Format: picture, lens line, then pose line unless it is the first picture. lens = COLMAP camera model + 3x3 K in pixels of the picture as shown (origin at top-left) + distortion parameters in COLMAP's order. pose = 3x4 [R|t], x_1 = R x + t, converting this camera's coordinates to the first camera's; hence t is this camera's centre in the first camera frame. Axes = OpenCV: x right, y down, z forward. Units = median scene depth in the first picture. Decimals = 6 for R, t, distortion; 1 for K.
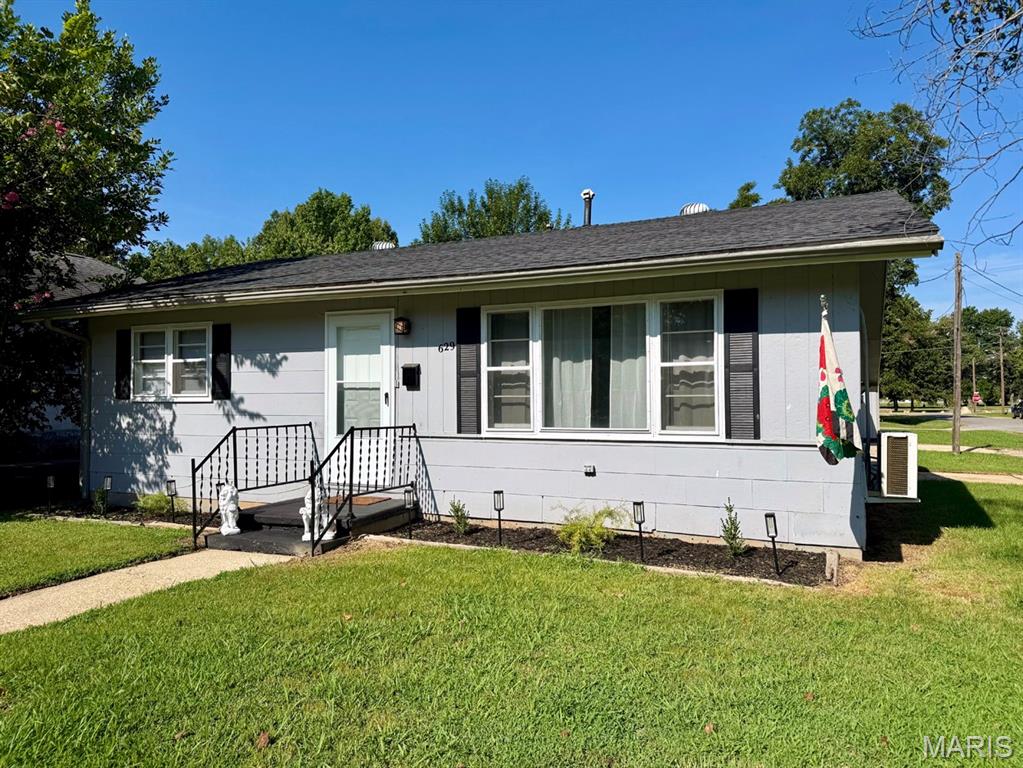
lens RADIAL K [[722.3, 0, 513.4], [0, 722.3, 392.5], [0, 0, 1]] dist [0.040843, -0.042307]
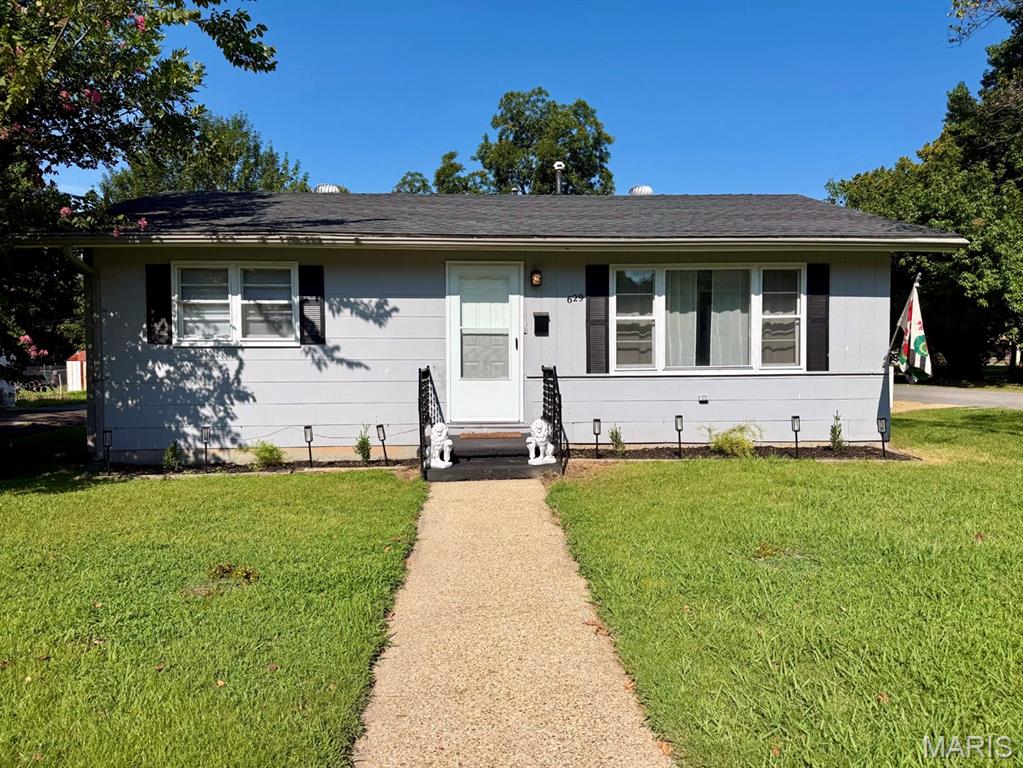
lens RADIAL K [[722.3, 0, 516.6], [0, 722.3, 408.7], [0, 0, 1]] dist [0.040843, -0.042307]
pose [[0.882859, -0.035194, 0.468317, -0.667062], [-0.000724, 0.997085, 0.076295, 0.022631], [-0.469637, -0.067697, 0.880260, 0.018781]]
